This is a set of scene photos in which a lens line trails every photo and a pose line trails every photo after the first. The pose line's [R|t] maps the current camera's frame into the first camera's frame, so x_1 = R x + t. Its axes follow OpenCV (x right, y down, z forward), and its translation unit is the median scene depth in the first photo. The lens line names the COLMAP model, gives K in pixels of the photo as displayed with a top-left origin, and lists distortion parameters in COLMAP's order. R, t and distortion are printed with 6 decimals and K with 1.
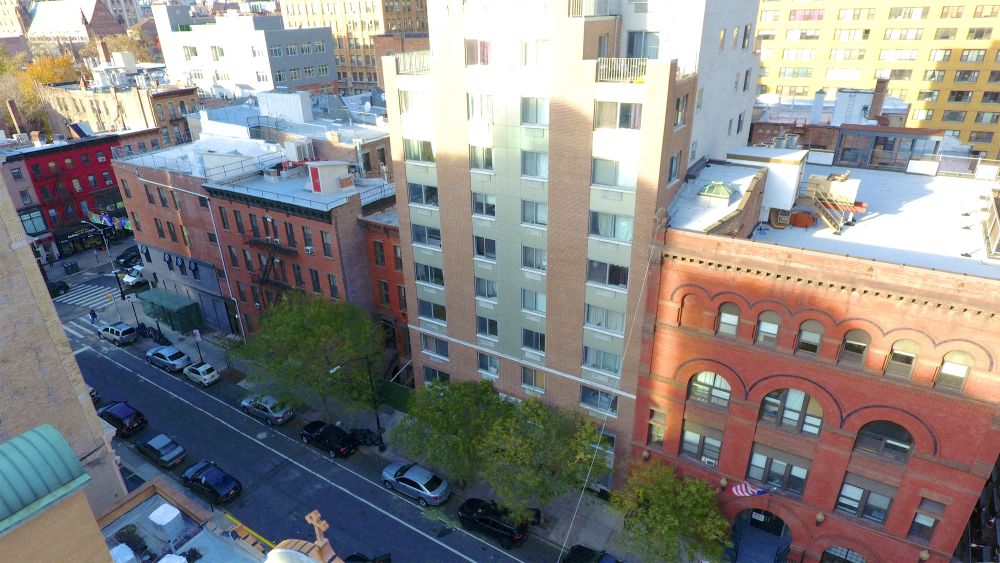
lens RADIAL K [[576.1, 0, 491.2], [0, 576.1, 283.2], [0, 0, 1]] dist [-0.005229, 0.000519]
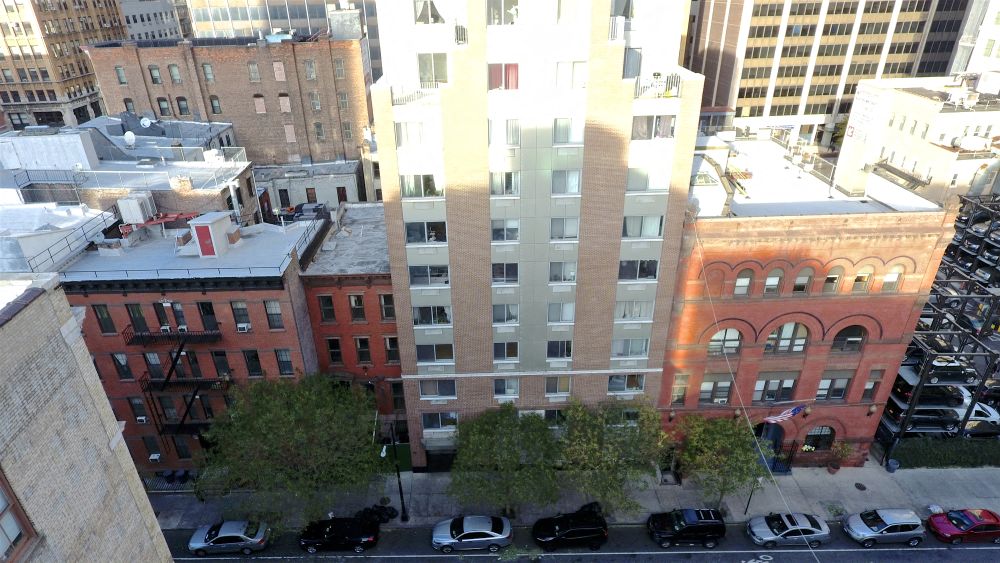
lens RADIAL K [[576.1, 0, 492.3], [0, 576.1, 280.9], [0, 0, 1]] dist [-0.005229, 0.000519]
pose [[0.836808, -0.240752, 0.491722, -0.518314], [0.234189, 0.969216, 0.075996, -0.129160], [-0.494881, 0.051562, 0.867430, 0.165309]]
